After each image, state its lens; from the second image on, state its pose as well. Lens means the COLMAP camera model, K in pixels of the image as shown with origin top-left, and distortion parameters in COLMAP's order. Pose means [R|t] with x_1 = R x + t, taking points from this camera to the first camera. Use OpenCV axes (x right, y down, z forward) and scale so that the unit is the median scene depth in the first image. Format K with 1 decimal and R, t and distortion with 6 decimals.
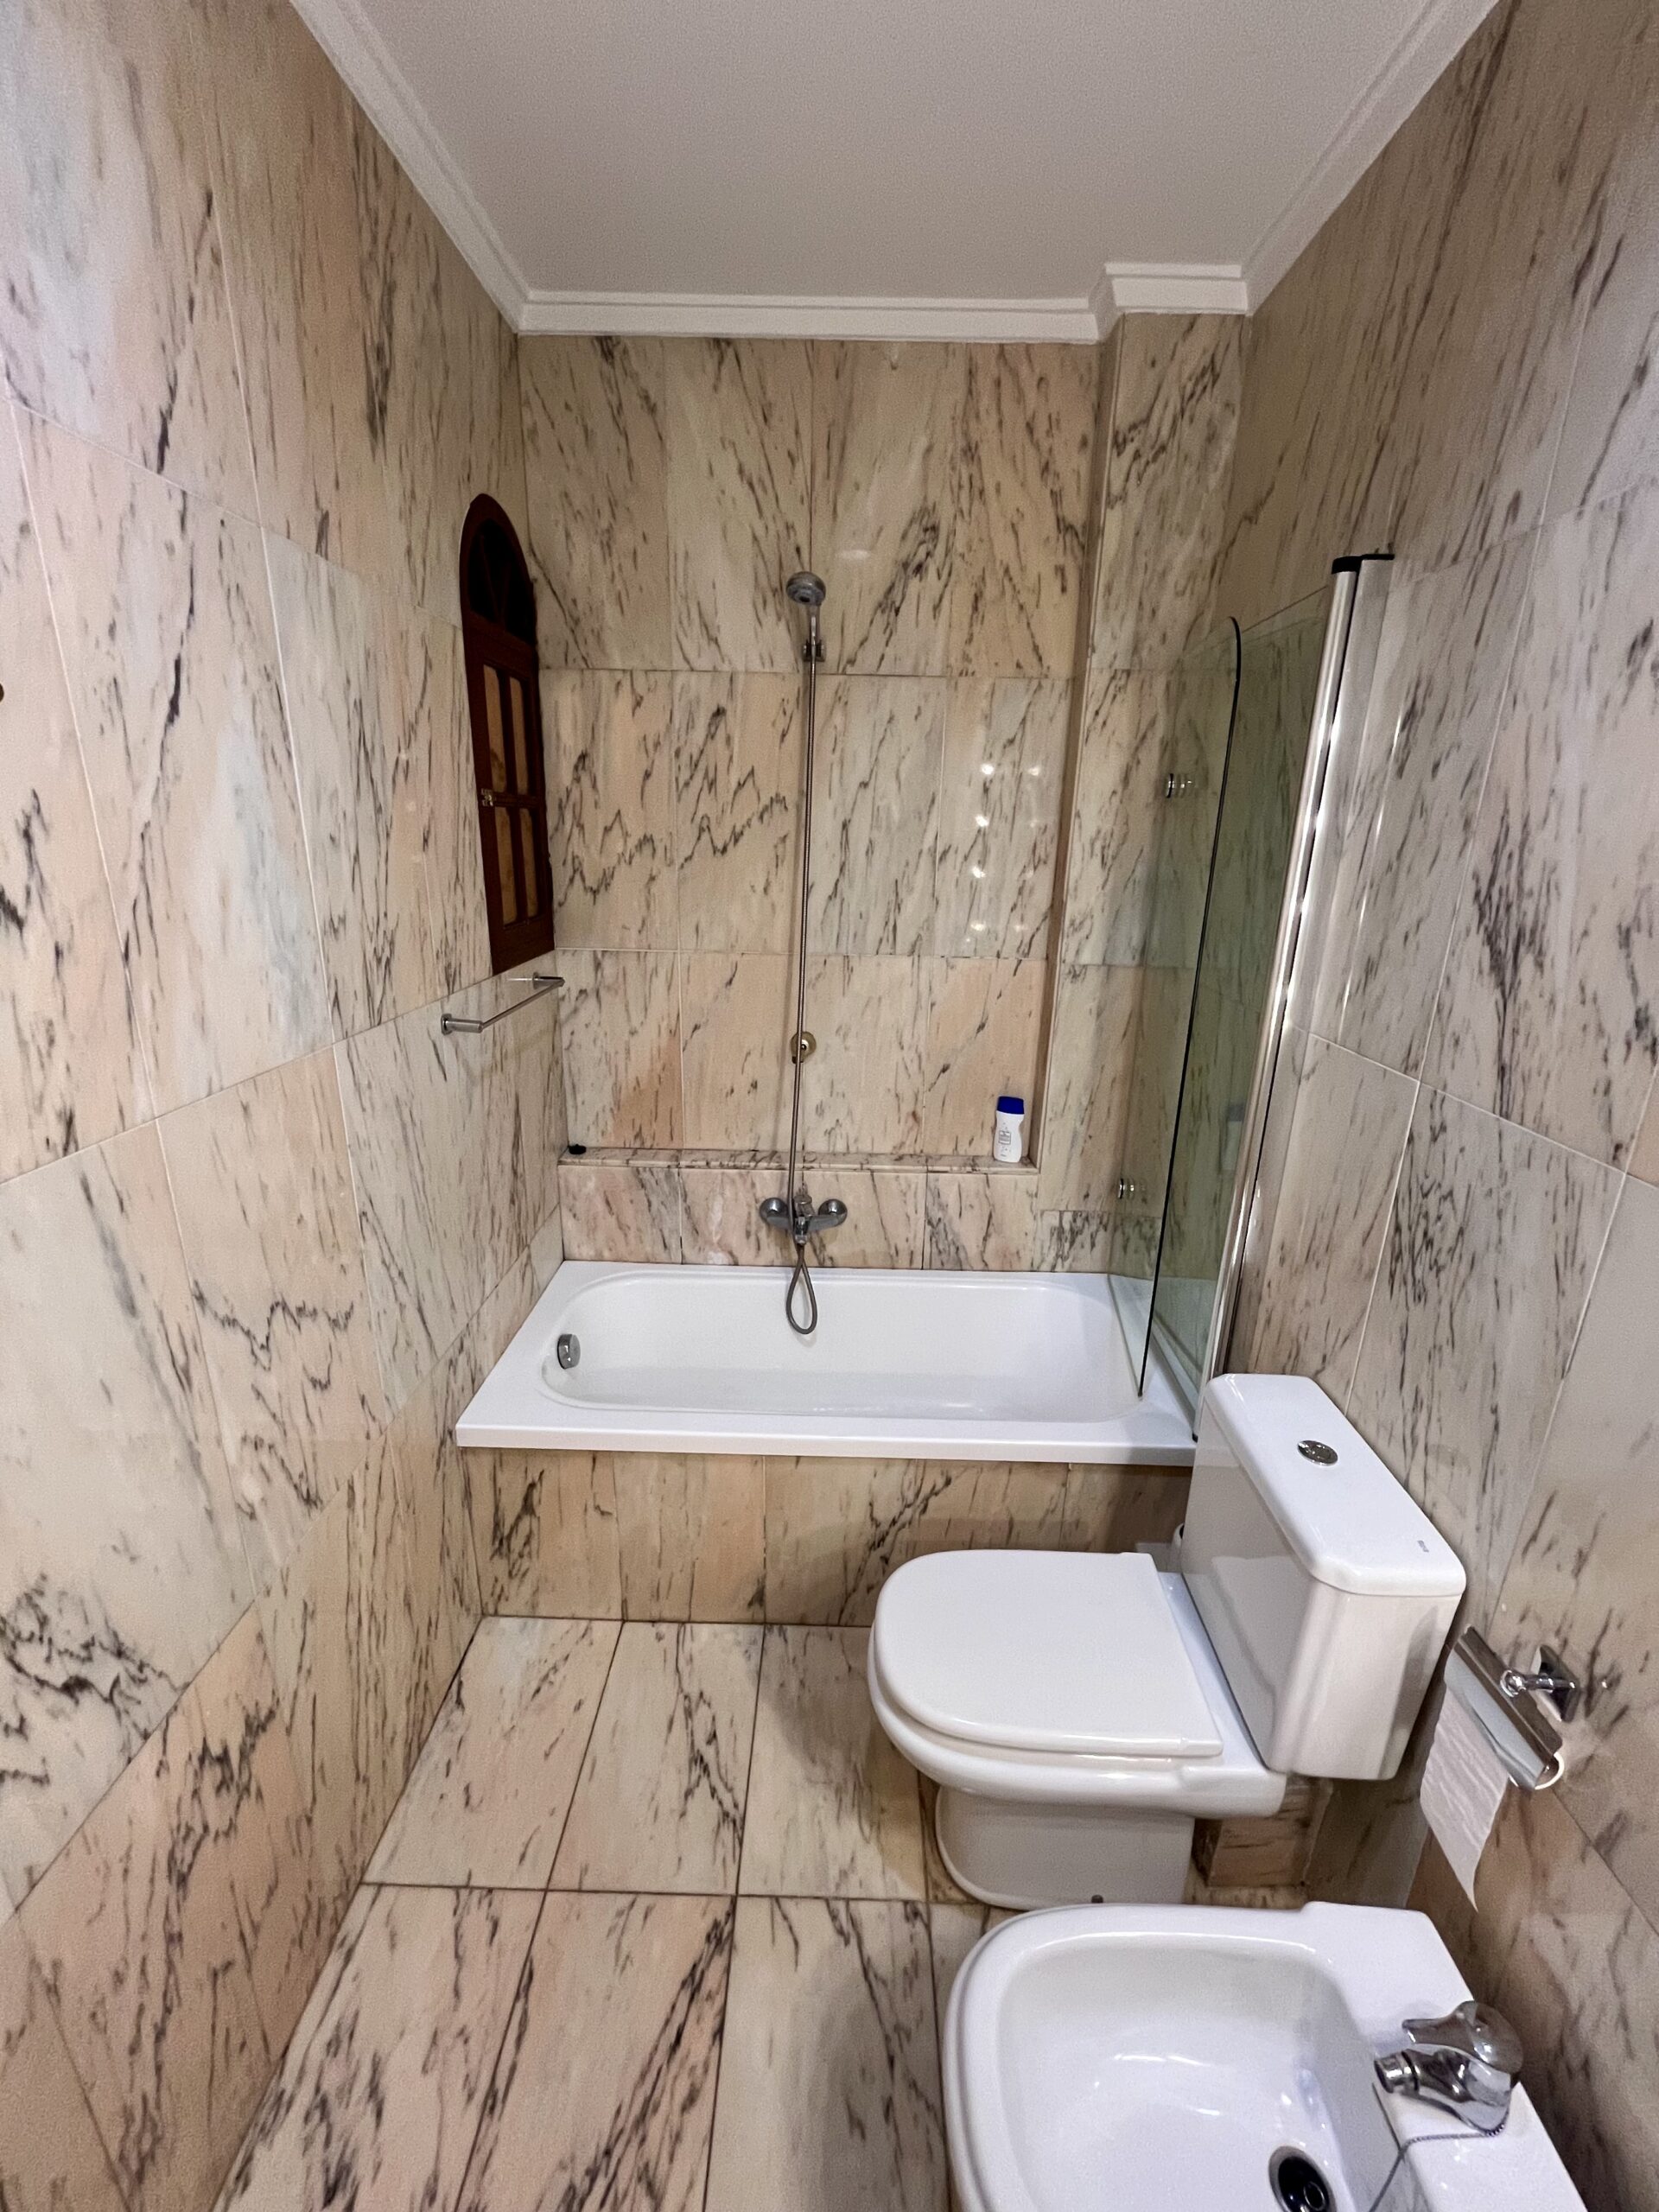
lens RADIAL K [[897.8, 0, 831.2], [0, 897.8, 1108.7], [0, 0, 1]] dist [-0.002709, 0.000274]
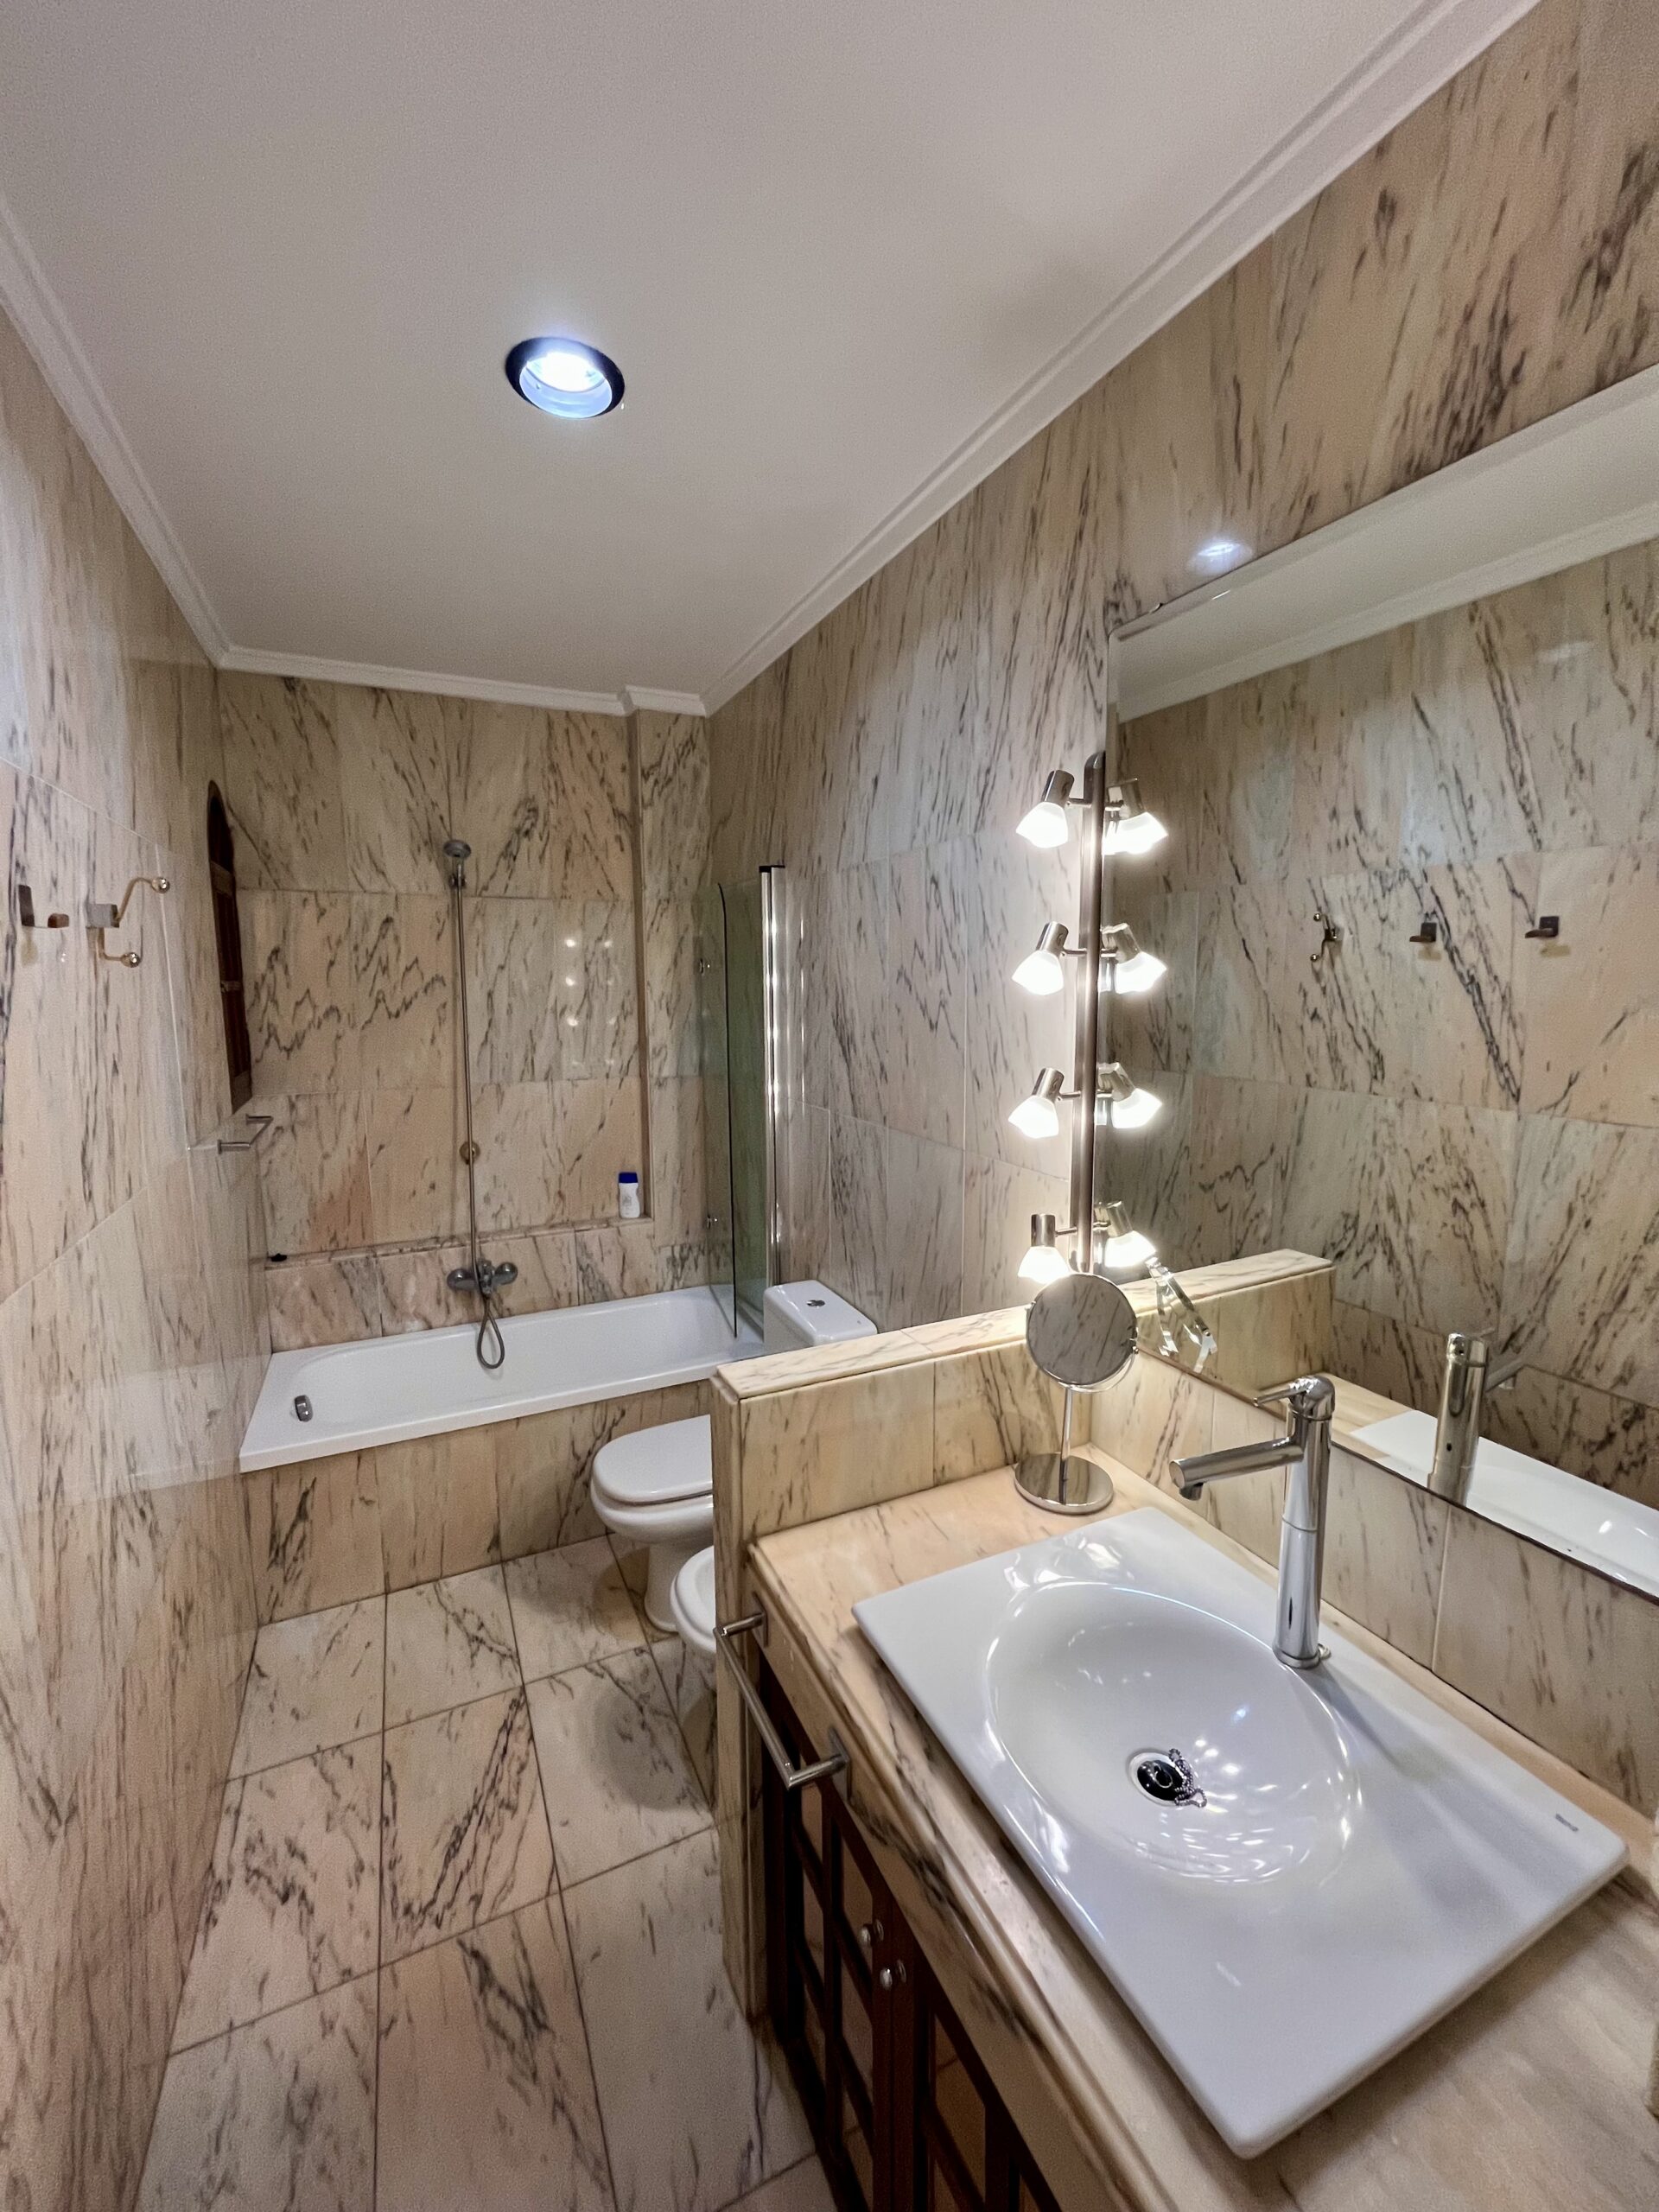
lens RADIAL K [[897.8, 0, 831.2], [0, 897.8, 1108.7], [0, 0, 1]] dist [-0.002709, 0.000274]
pose [[0.894176, -0.087472, 0.439088, -0.151332], [0.154385, 0.980818, -0.119003, 0.125825], [-0.420256, 0.174198, 0.890528, -0.505134]]
